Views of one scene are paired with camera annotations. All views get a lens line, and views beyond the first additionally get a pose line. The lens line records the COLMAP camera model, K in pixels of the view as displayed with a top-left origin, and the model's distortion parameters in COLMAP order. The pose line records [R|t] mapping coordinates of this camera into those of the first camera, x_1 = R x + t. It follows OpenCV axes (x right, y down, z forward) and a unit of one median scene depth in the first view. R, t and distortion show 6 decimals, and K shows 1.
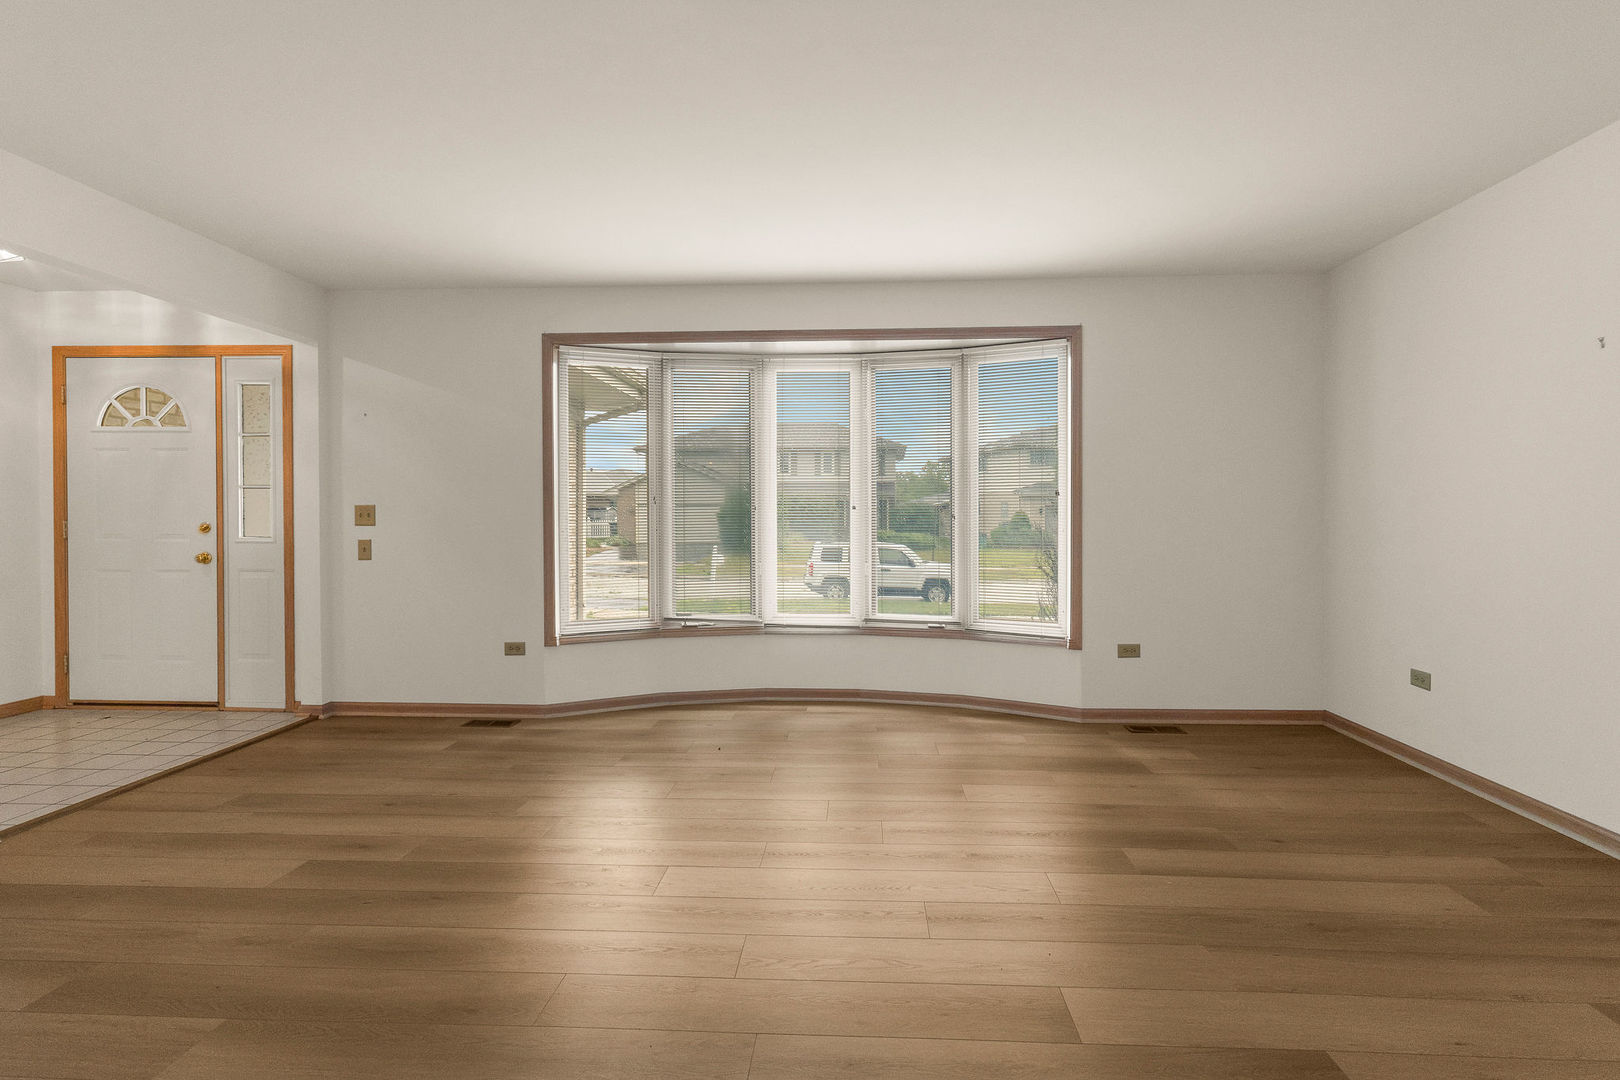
lens RADIAL K [[769.2, 0, 816.9], [0, 769.2, 520.8], [0, 0, 1]] dist [-0.053912, -0.000049]
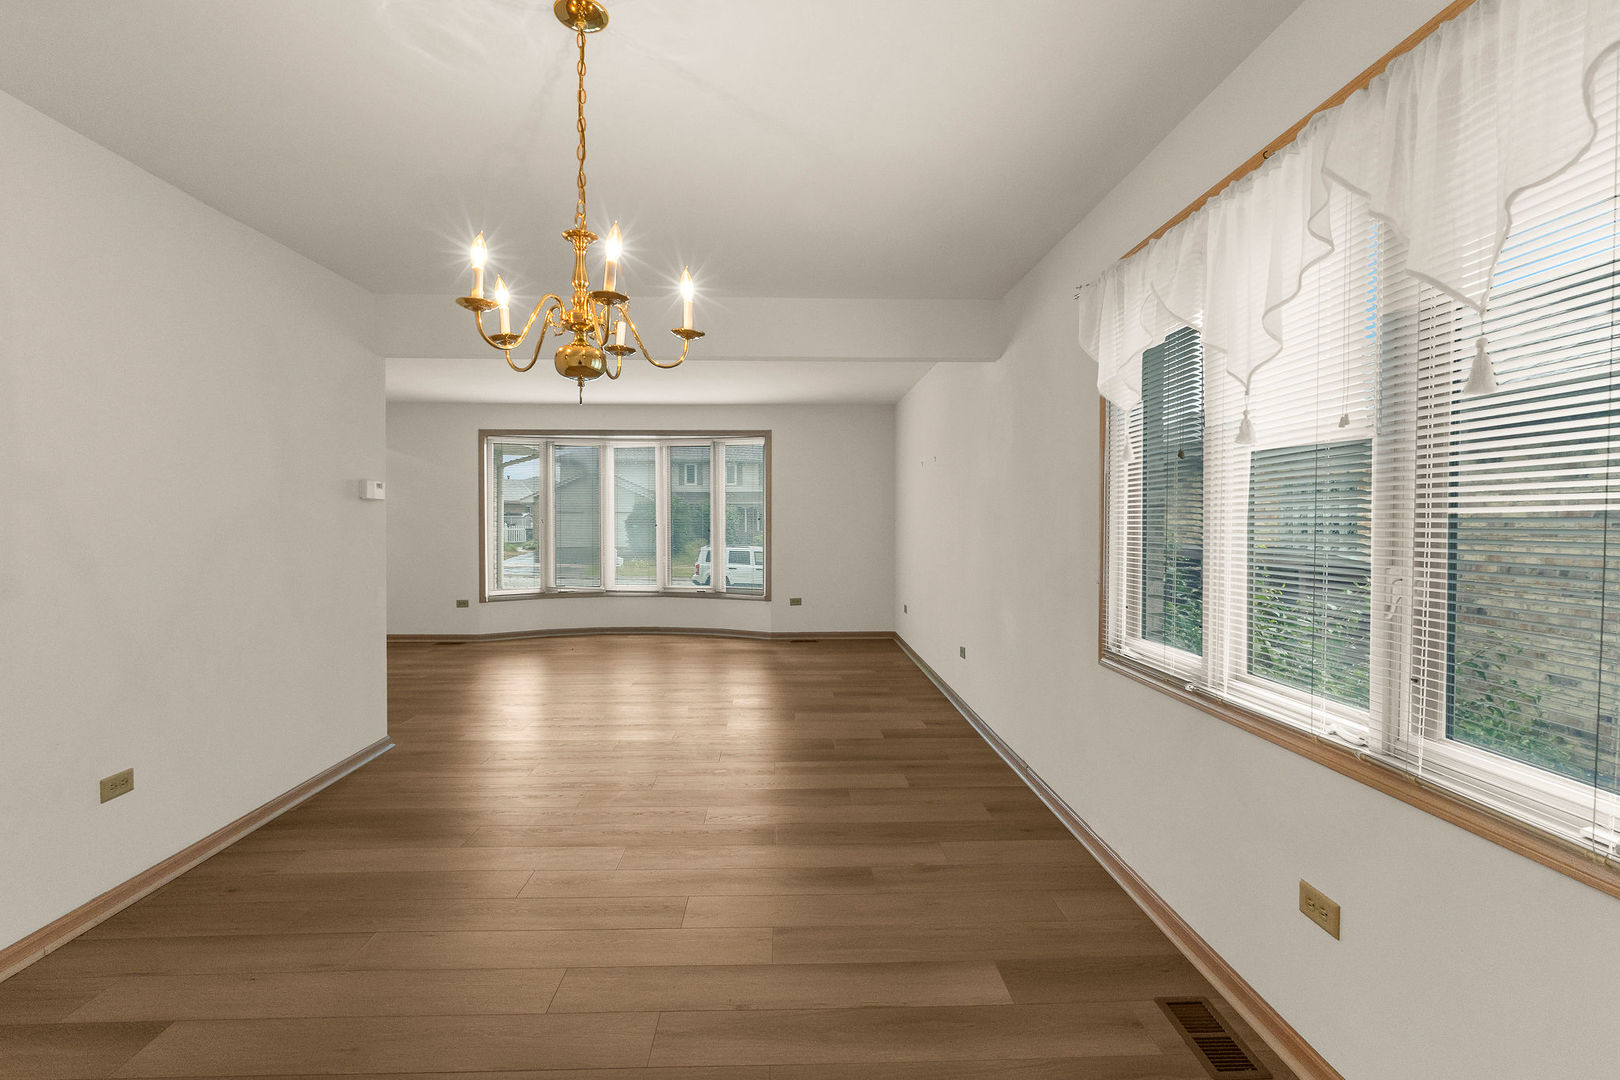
lens RADIAL K [[769.2, 0, 816.9], [0, 769.2, 520.8], [0, 0, 1]] dist [-0.053912, -0.000049]
pose [[0.995311, 0.002426, 0.096698, 0.251421], [-0.001847, 0.999980, -0.006073, -0.017969], [-0.096710, 0.005866, 0.995295, -0.830065]]
